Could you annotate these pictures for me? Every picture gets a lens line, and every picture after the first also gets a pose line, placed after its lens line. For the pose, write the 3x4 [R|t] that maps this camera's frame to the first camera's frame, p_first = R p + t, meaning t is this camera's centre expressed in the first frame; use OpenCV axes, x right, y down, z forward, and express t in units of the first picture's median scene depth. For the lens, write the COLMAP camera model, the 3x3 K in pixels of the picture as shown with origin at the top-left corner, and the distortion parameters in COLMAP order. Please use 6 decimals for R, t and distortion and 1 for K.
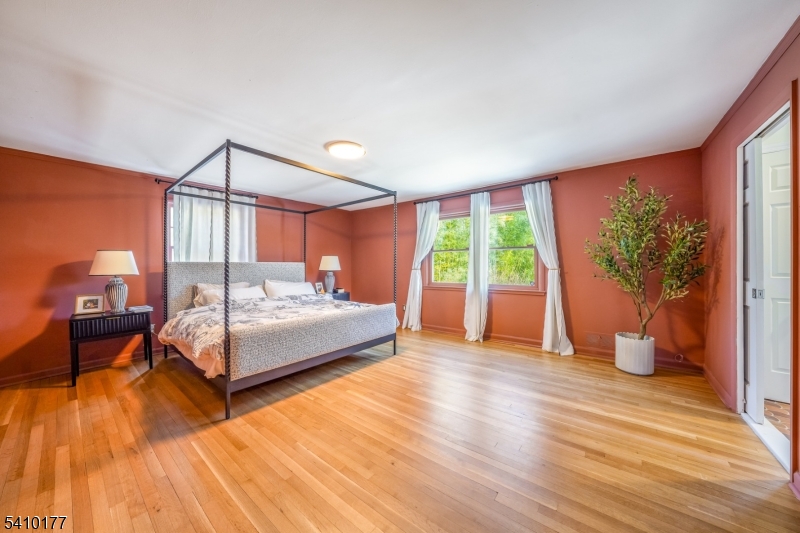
lens RADIAL K [[282.1, 0, 397.7], [0, 282.1, 264.2], [0, 0, 1]] dist [-0.000459, -0.000011]
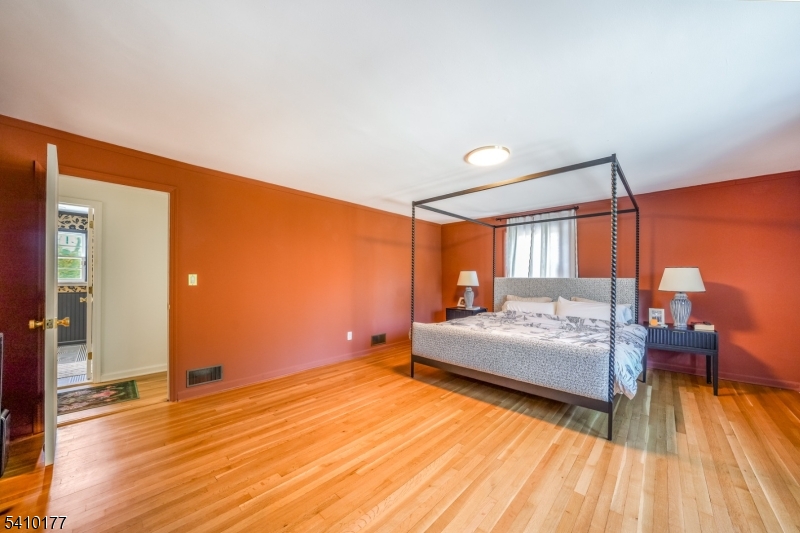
lens RADIAL K [[282.1, 0, 397.7], [0, 282.1, 264.2], [0, 0, 1]] dist [-0.000459, -0.000011]
pose [[-0.057611, -0.046952, -0.997234, 0.664853], [-0.006387, 0.998890, -0.046661, -0.005922], [0.998319, 0.003681, -0.057847, 0.669646]]
